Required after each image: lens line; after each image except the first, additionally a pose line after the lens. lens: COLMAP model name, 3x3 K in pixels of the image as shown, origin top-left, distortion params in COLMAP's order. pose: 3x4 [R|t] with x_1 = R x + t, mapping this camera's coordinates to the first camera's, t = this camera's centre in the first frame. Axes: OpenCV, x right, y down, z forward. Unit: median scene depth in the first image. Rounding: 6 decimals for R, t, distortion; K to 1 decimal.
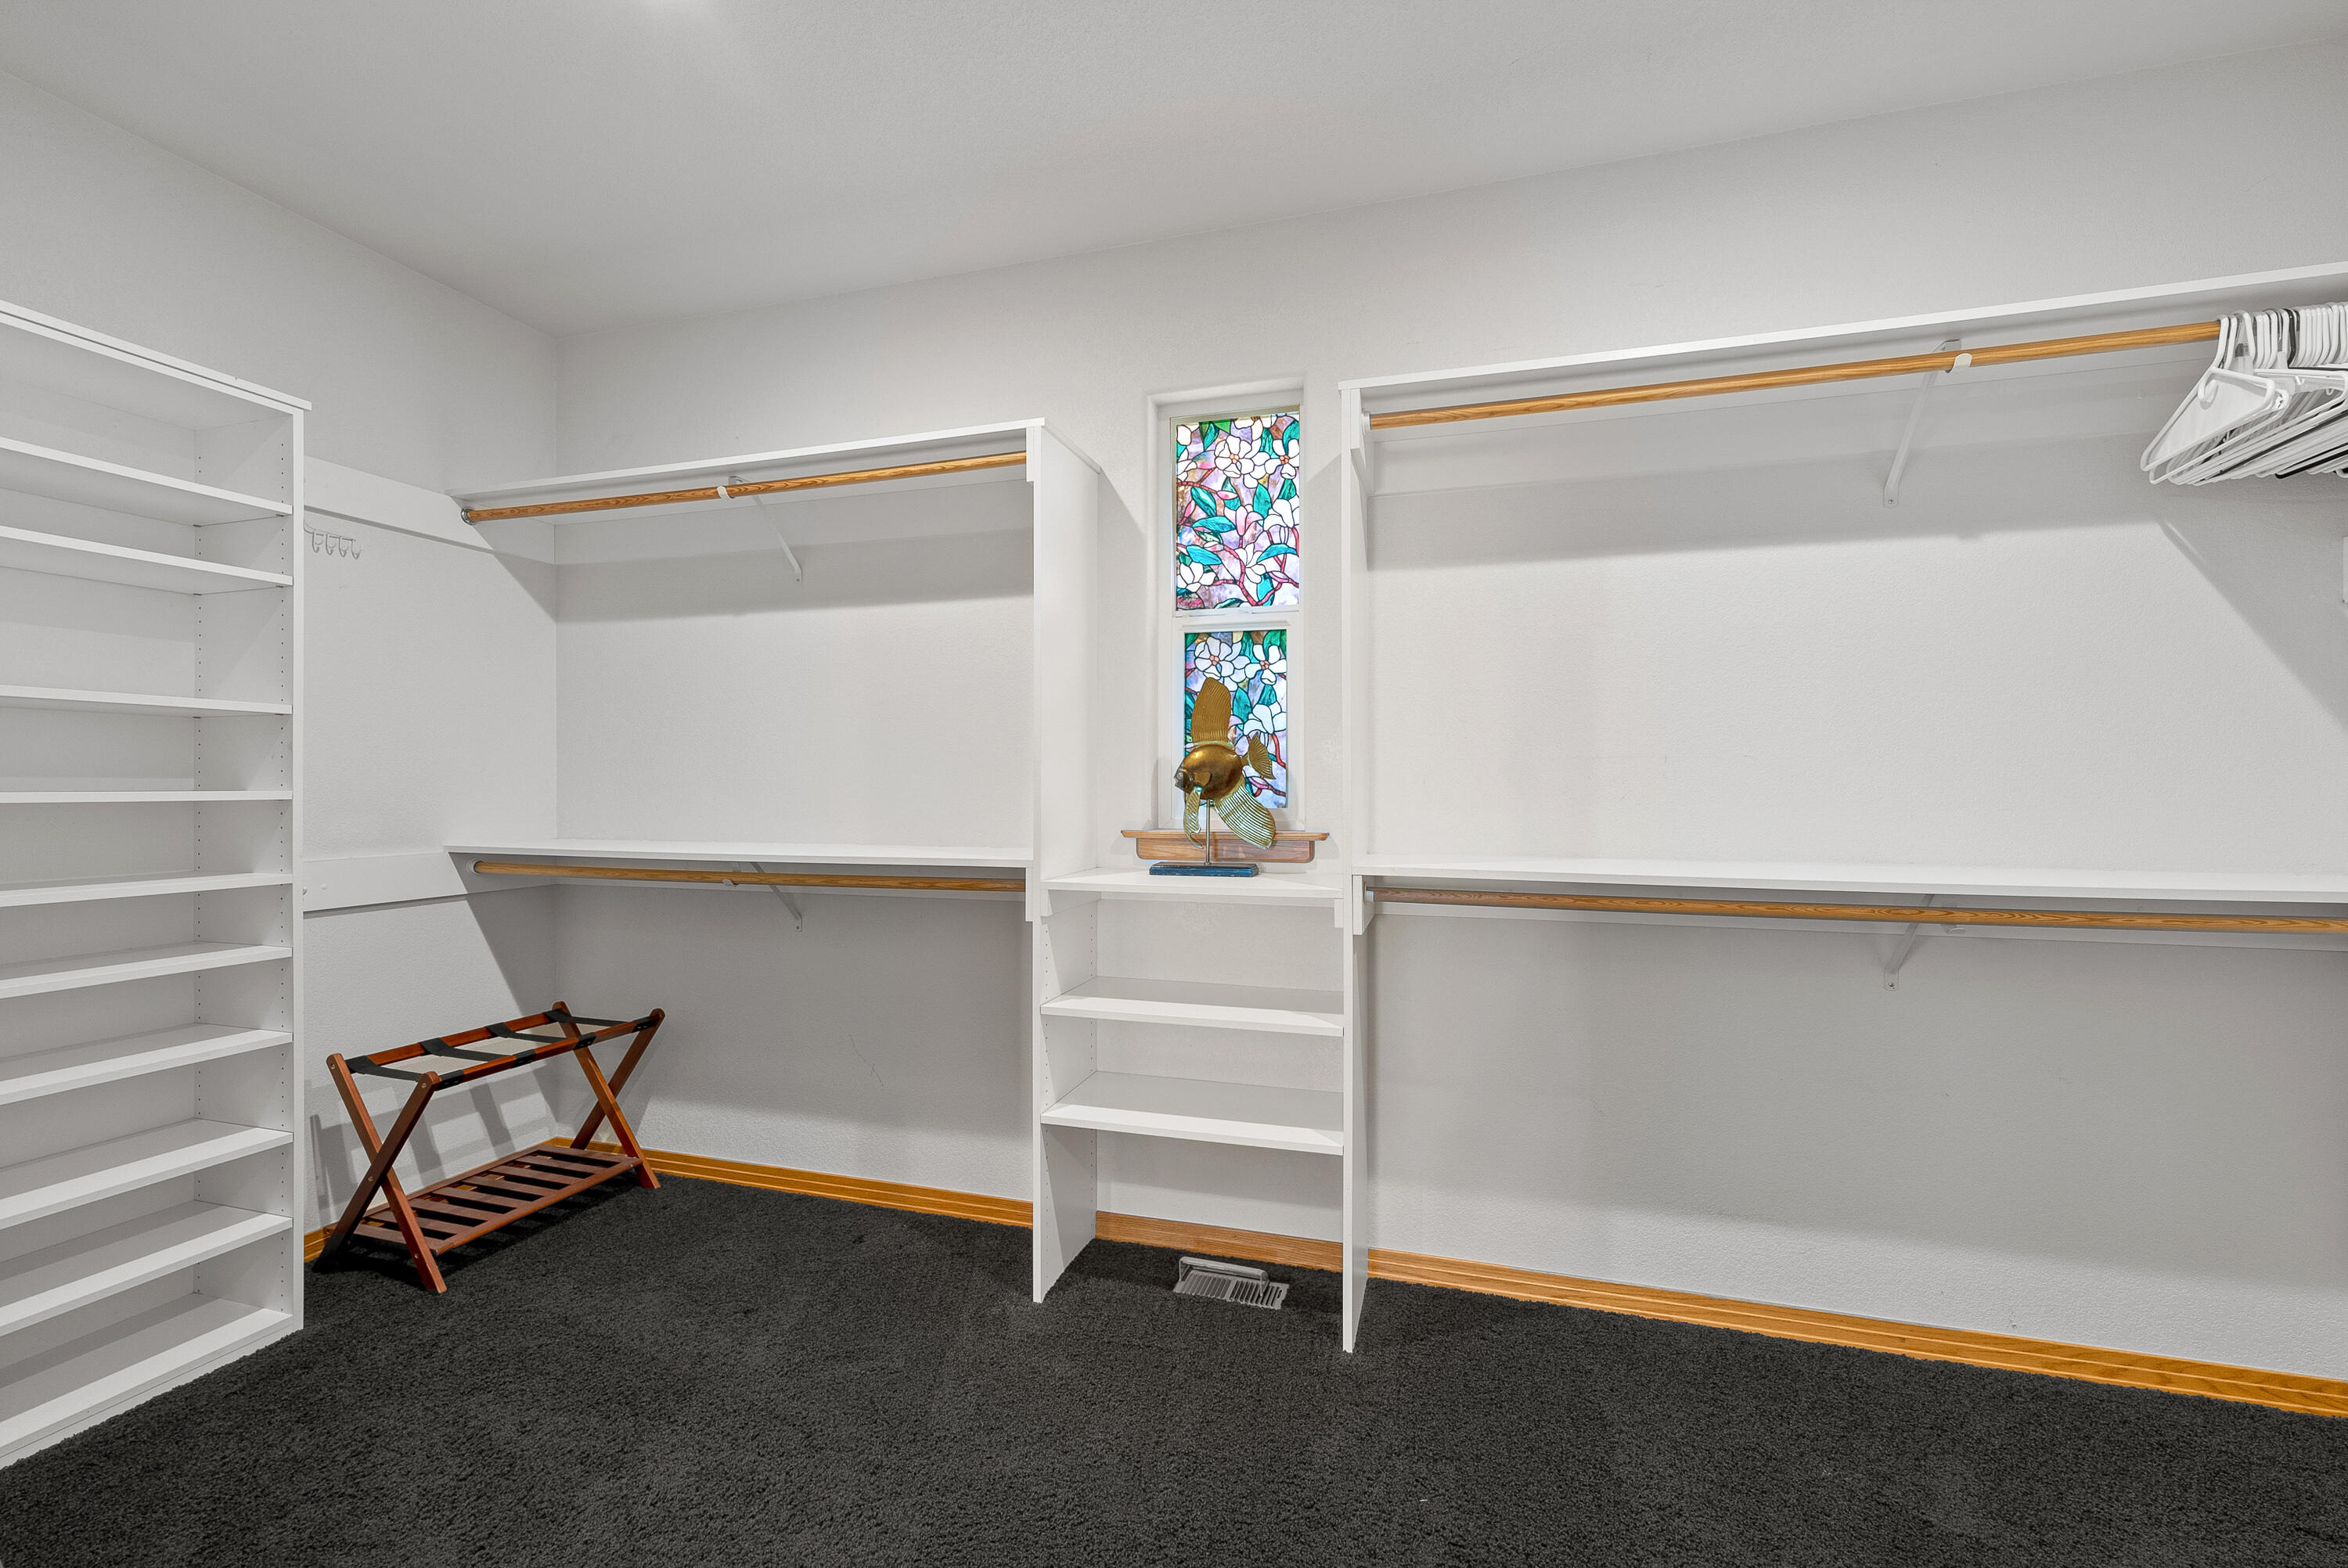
lens RADIAL K [[942.5, 0, 1181.9], [0, 942.5, 779.9], [0, 0, 1]] dist [0.000204, -0.000488]
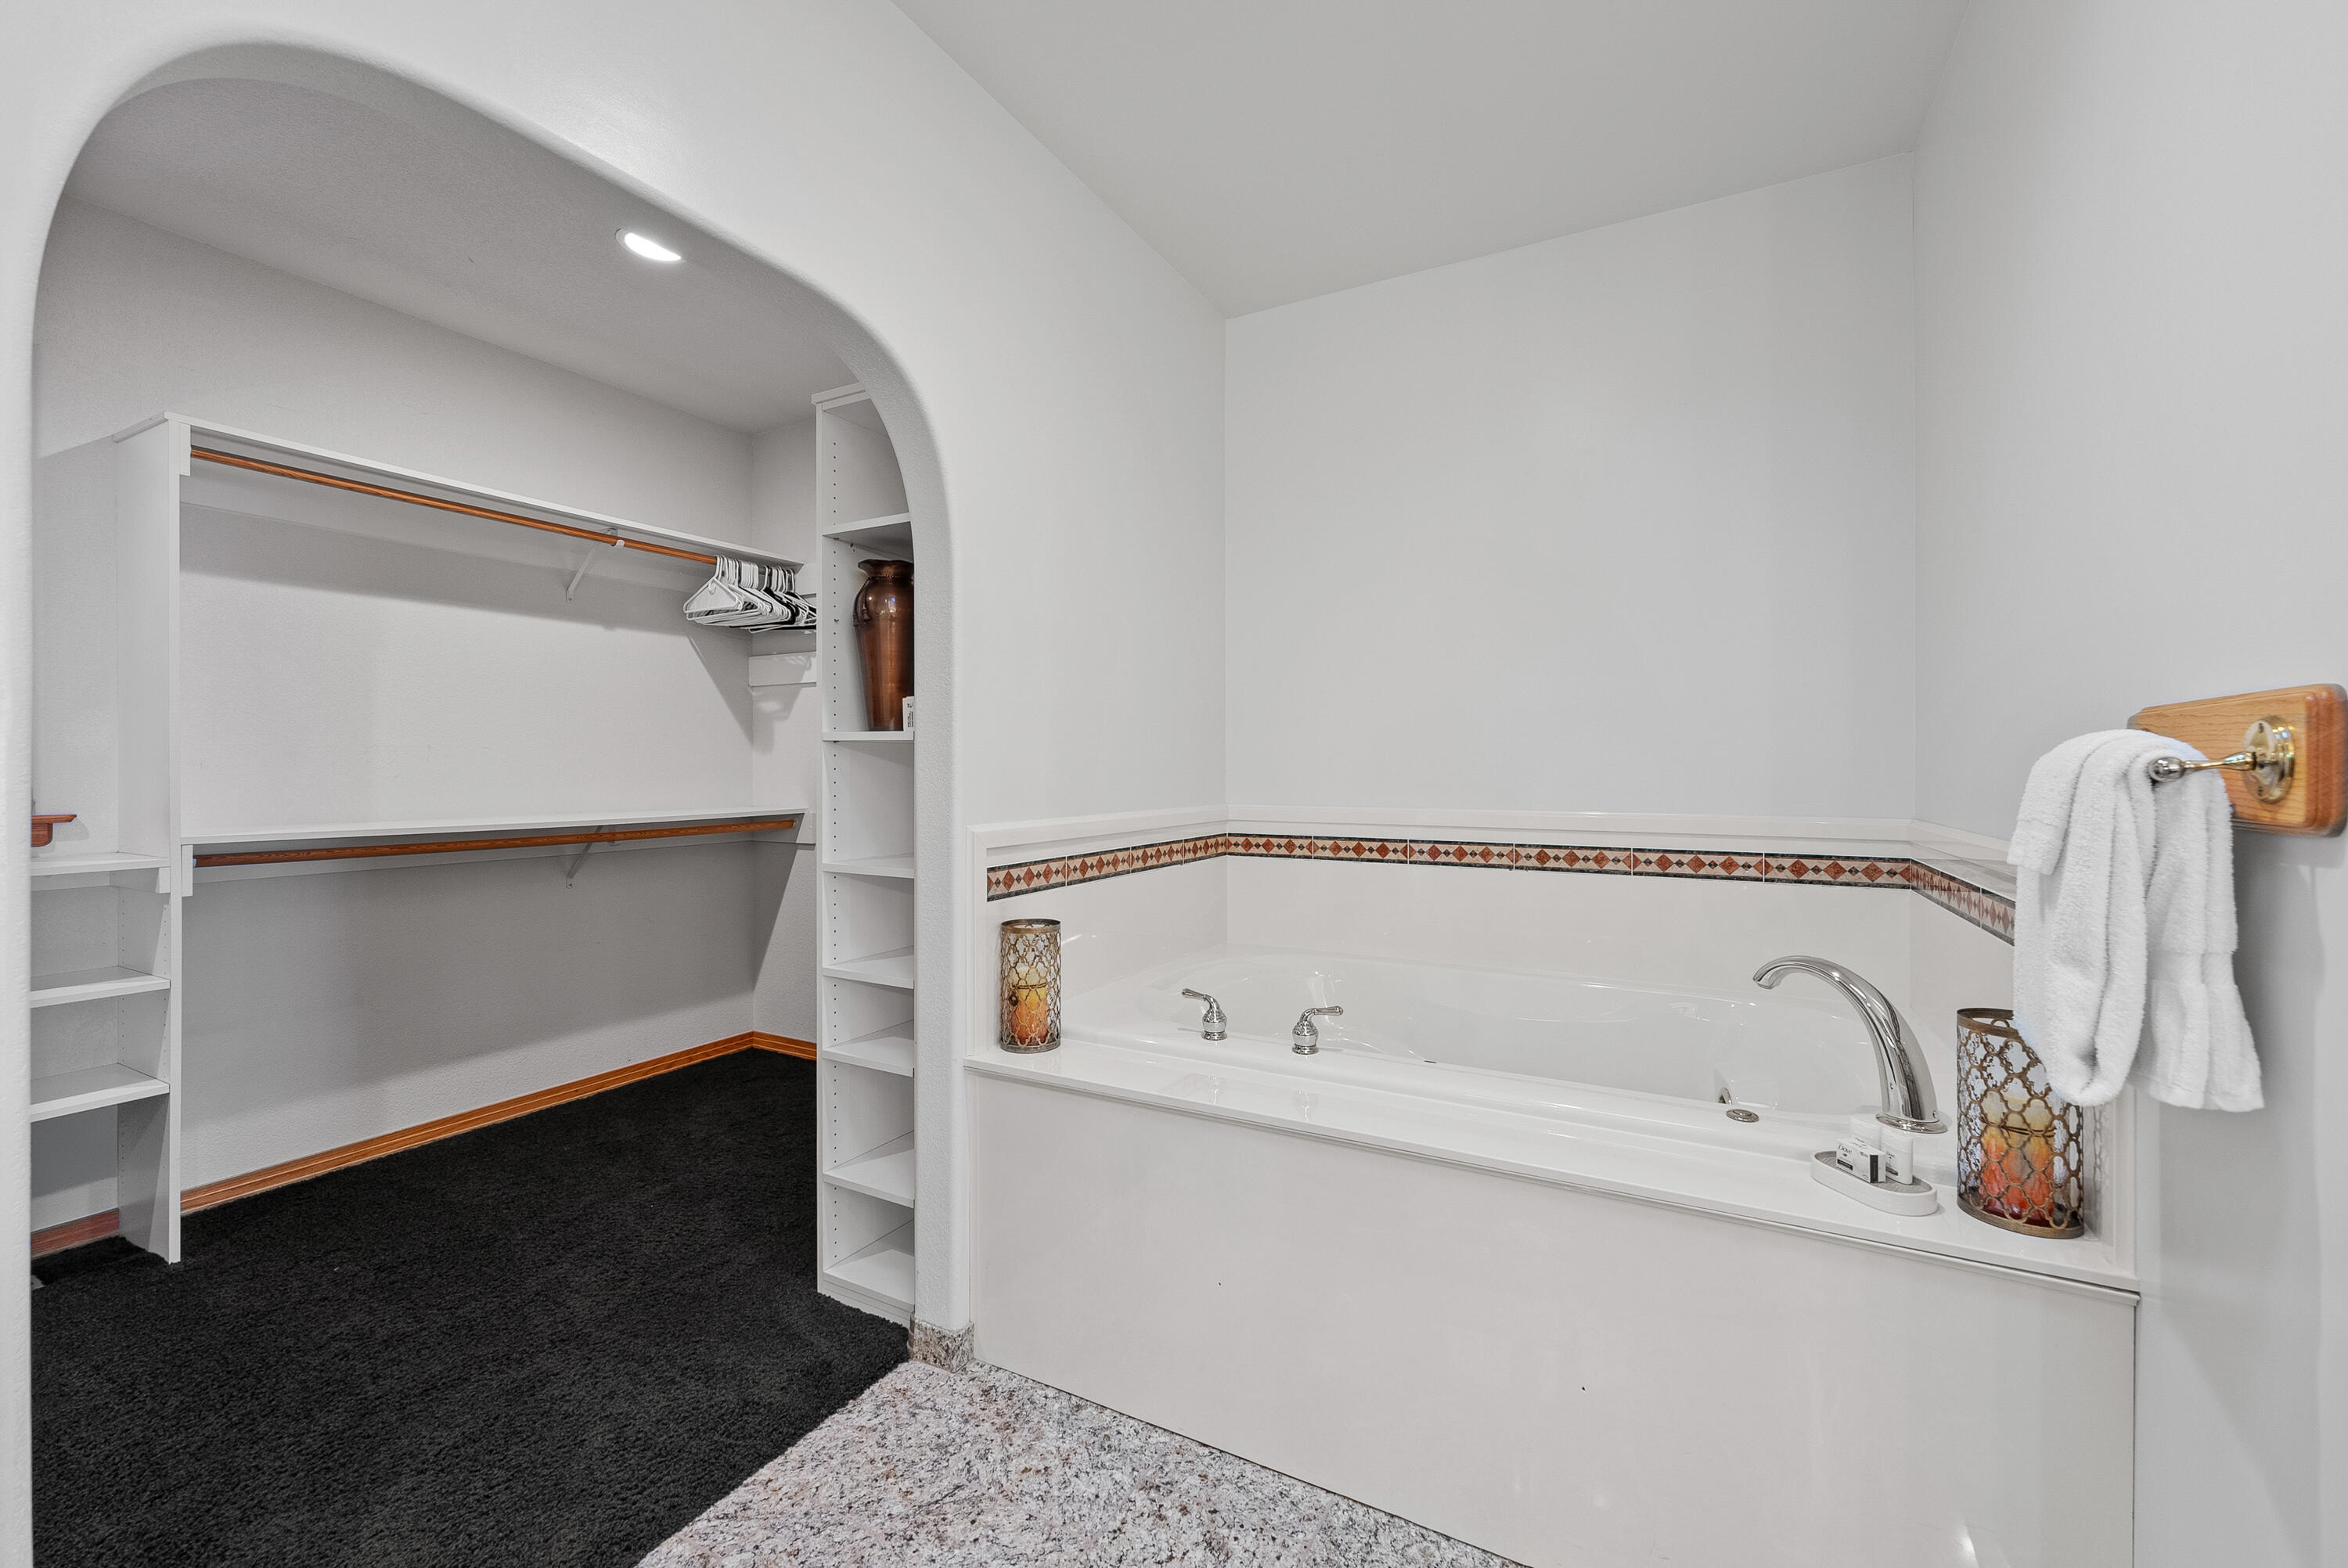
lens RADIAL K [[942.5, 0, 1181.9], [0, 942.5, 779.9], [0, 0, 1]] dist [0.000204, -0.000488]
pose [[0.200479, -0.013578, 0.979604, -0.701923], [-0.003064, 0.999890, 0.014486, 0.001723], [-0.979693, -0.005906, 0.200416, -0.426207]]
